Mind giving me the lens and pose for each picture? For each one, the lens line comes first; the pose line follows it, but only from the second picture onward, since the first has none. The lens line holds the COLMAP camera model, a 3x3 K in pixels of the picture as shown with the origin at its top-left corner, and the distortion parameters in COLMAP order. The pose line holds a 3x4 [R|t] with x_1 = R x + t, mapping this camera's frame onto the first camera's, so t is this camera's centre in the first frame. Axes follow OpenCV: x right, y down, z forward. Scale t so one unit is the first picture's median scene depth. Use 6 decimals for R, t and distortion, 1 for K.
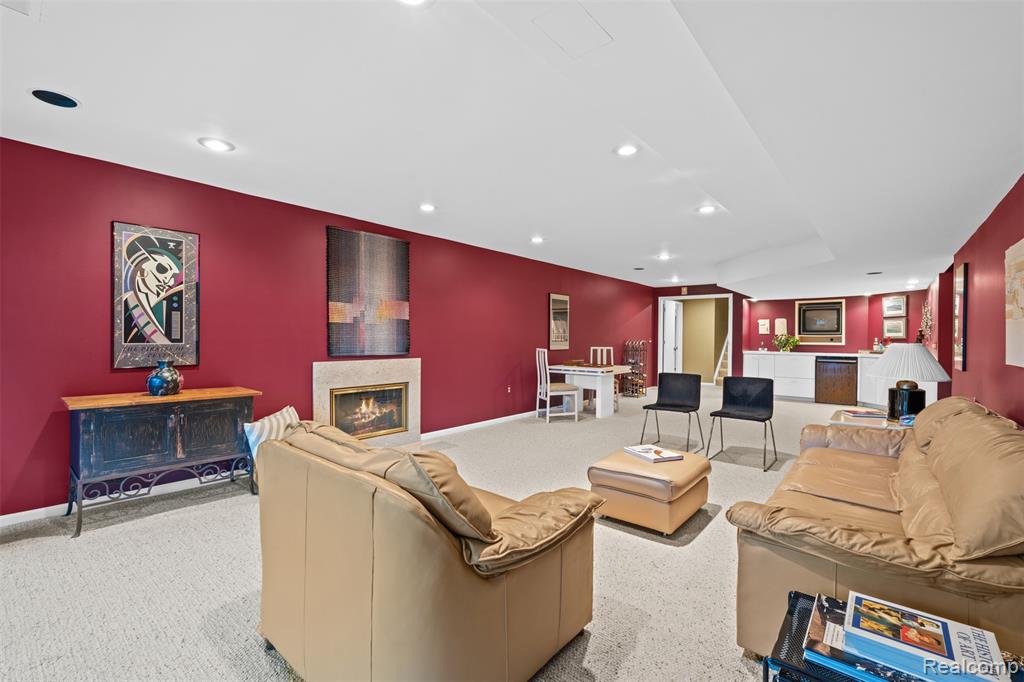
lens RADIAL K [[451.7, 0, 509.7], [0, 451.7, 340.0], [0, 0, 1]] dist [0.000728, 0.000107]
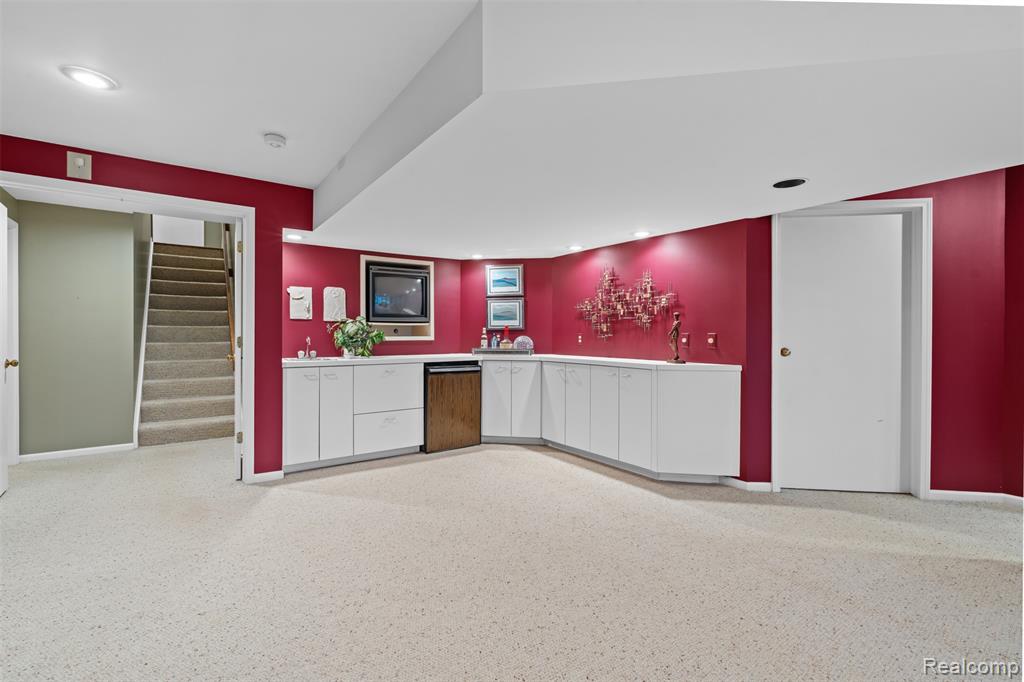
lens RADIAL K [[451.7, 0, 507.9], [0, 451.7, 339.3], [0, 0, 1]] dist [0.000728, 0.000107]
pose [[0.250991, -0.021822, 0.967743, 0.197108], [0.004296, 0.999761, 0.021430, -0.002030], [-0.967980, -0.001221, 0.251025, 0.755428]]
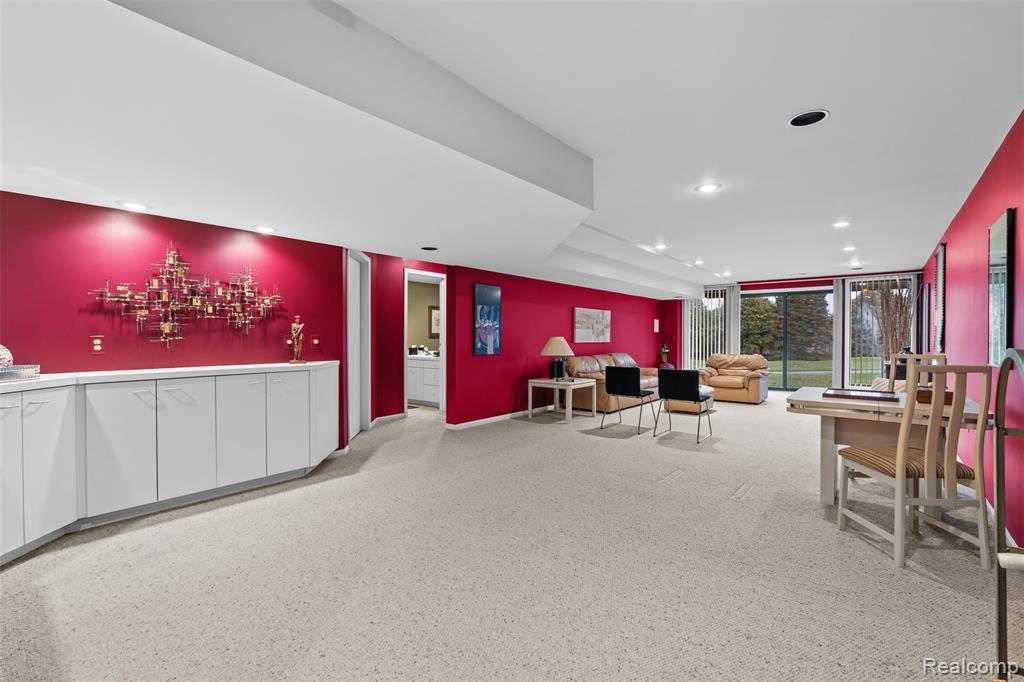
lens RADIAL K [[451.7, 0, 511.2], [0, 451.7, 336.6], [0, 0, 1]] dist [0.000728, 0.000107]
pose [[-0.999921, -0.012088, -0.003428, 0.446835], [-0.012117, 0.999890, 0.008577, -0.003357], [0.003324, 0.008618, -0.999957, 1.180834]]
